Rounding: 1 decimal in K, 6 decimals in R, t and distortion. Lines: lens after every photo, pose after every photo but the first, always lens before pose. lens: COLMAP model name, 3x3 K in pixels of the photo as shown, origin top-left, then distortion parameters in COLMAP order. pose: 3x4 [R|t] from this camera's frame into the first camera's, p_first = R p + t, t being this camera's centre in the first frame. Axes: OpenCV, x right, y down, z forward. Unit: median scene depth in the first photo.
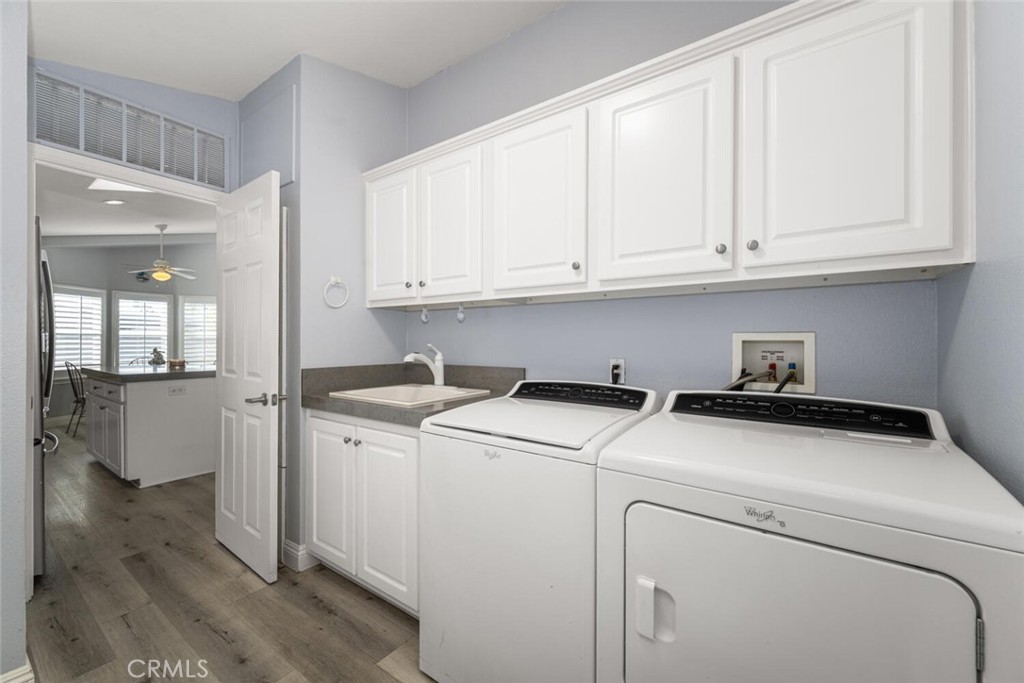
lens RADIAL K [[407.4, 0, 508.3], [0, 407.4, 341.9], [0, 0, 1]] dist [0.001226, -0.000241]
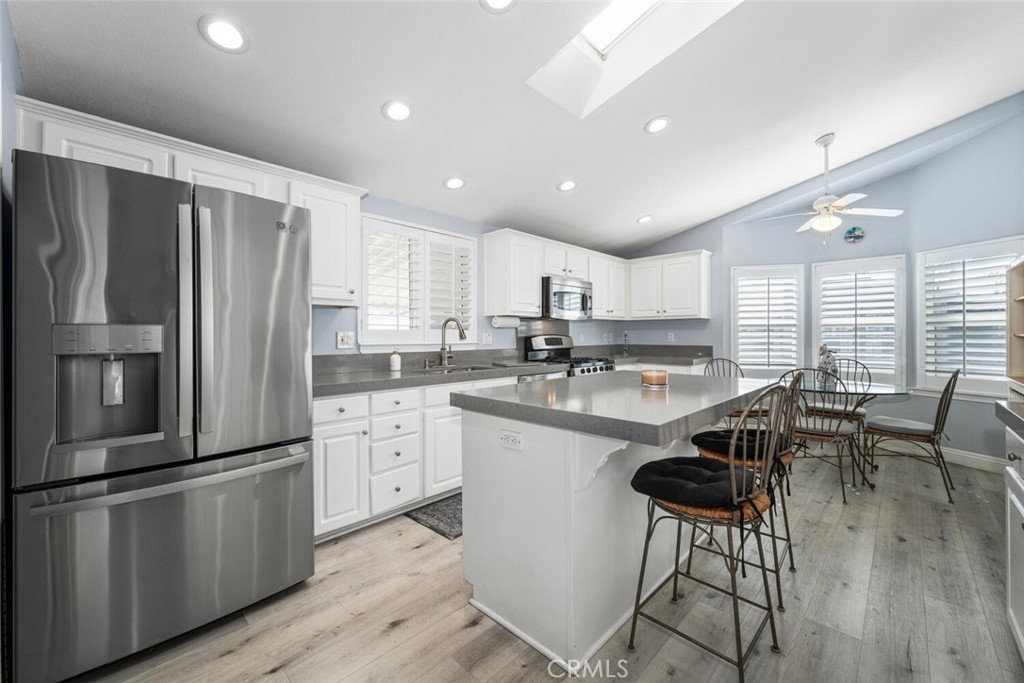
lens RADIAL K [[407.4, 0, 510.4], [0, 407.4, 332.4], [0, 0, 1]] dist [0.001226, -0.000241]
pose [[-0.139760, -0.007735, -0.990155, -0.183676], [0.003979, 0.999957, -0.008373, -0.000607], [0.990177, -0.005110, -0.139723, 0.569464]]
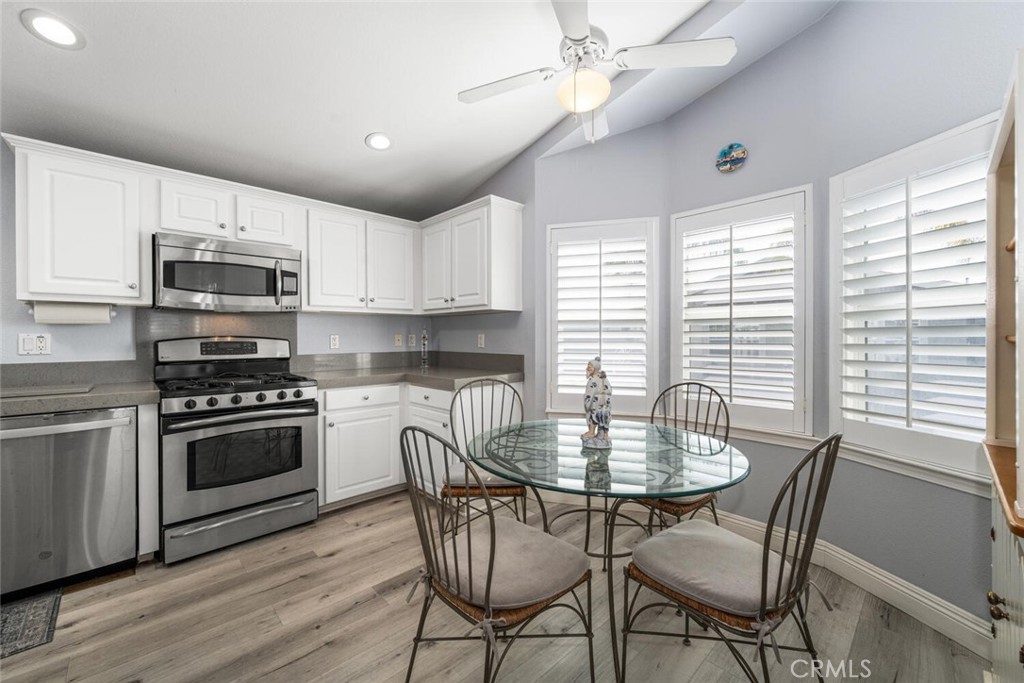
lens RADIAL K [[407.4, 0, 512.2], [0, 407.4, 335.7], [0, 0, 1]] dist [0.001226, -0.000241]
pose [[-0.180373, -0.003123, -0.983593, -0.526768], [0.002595, 0.999990, -0.003651, -0.000809], [0.983595, -0.003211, -0.180363, 0.909731]]
